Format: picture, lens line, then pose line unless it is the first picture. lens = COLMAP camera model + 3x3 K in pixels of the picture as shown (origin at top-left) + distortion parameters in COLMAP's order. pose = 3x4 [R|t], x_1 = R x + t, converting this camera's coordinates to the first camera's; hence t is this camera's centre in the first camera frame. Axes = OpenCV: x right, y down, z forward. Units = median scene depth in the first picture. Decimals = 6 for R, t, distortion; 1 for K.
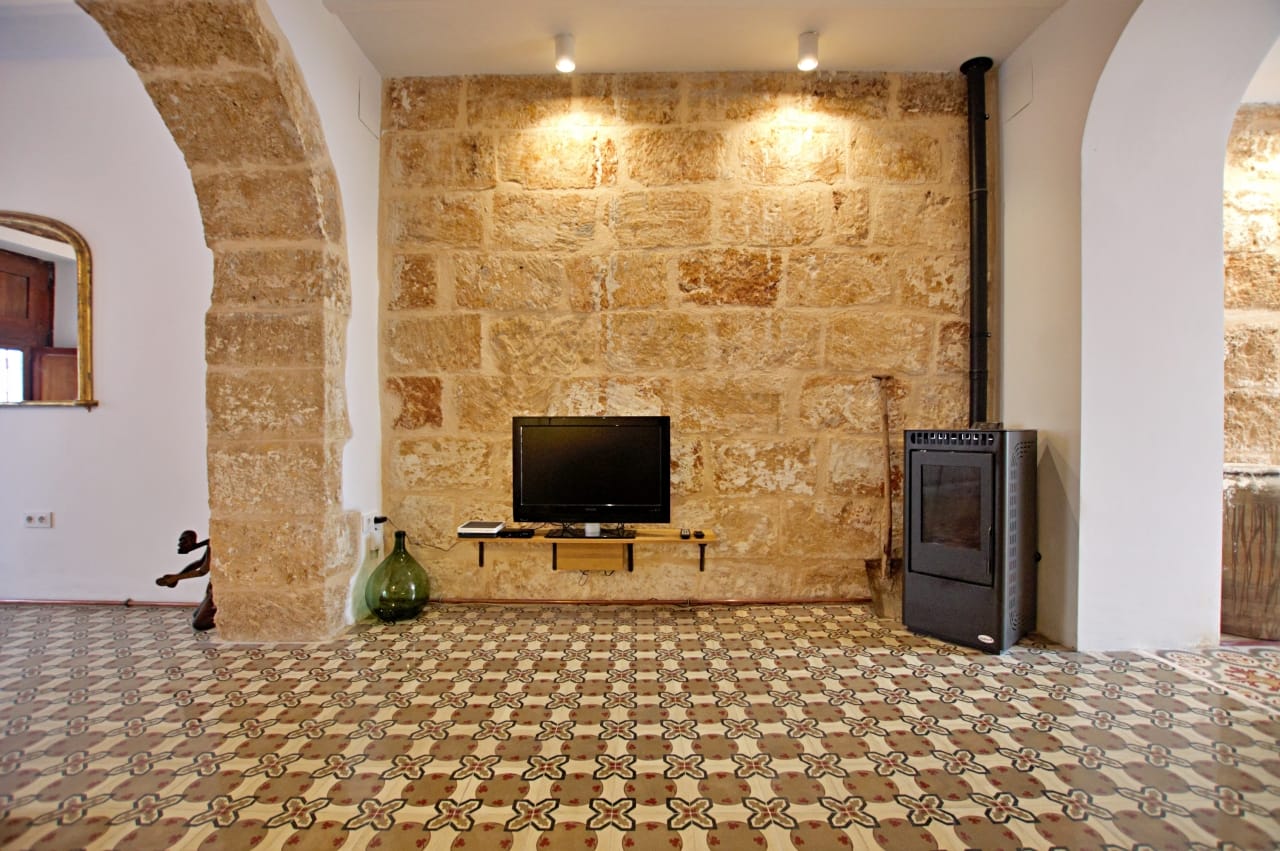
lens RADIAL K [[568.1, 0, 638.1], [0, 568.1, 429.0], [0, 0, 1]] dist [-0.034653, 0.006040]
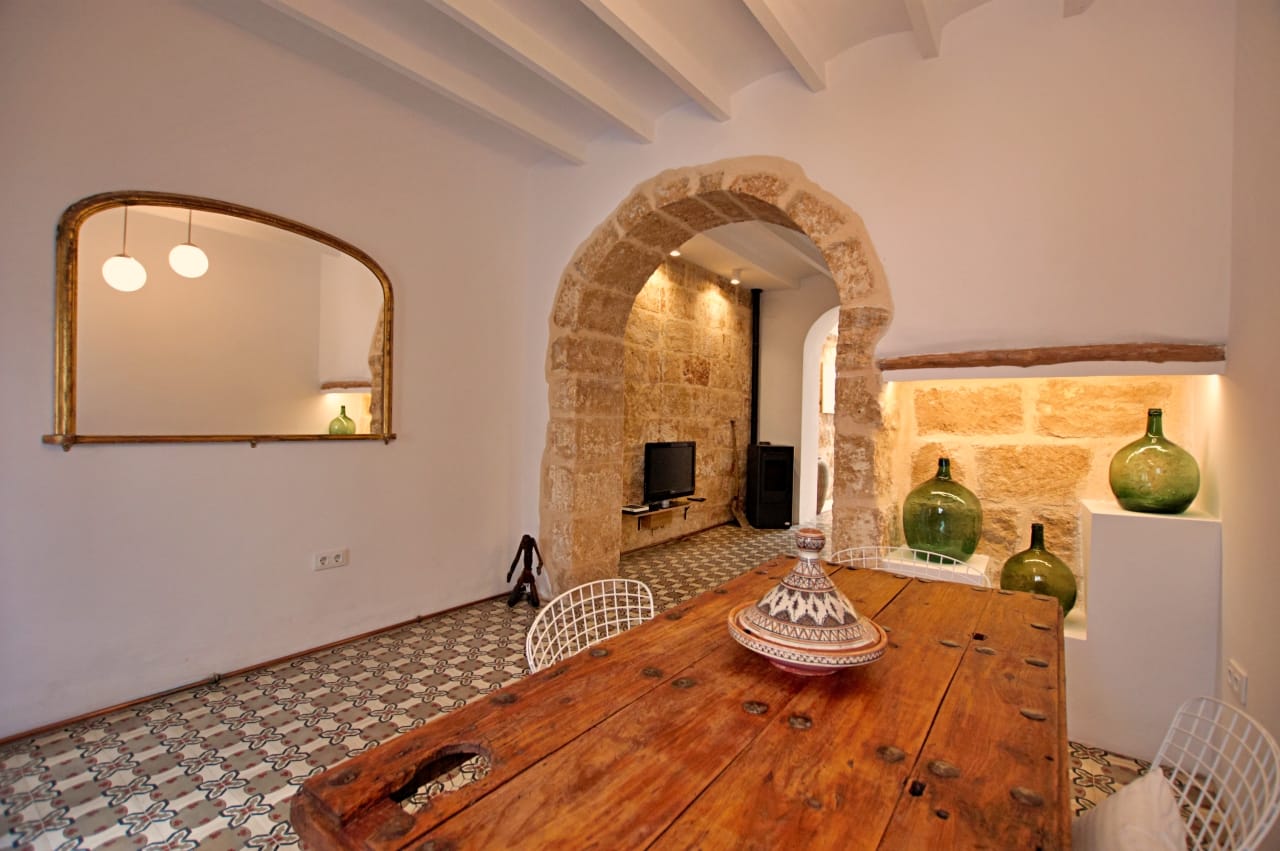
lens RADIAL K [[568.1, 0, 617.5], [0, 568.1, 427.5], [0, 0, 1]] dist [-0.034653, 0.006040]
pose [[0.597725, 0.001695, 0.801699, -1.608355], [-0.013045, 0.999886, 0.007612, -0.077595], [-0.801595, -0.015008, 0.597679, 0.025868]]
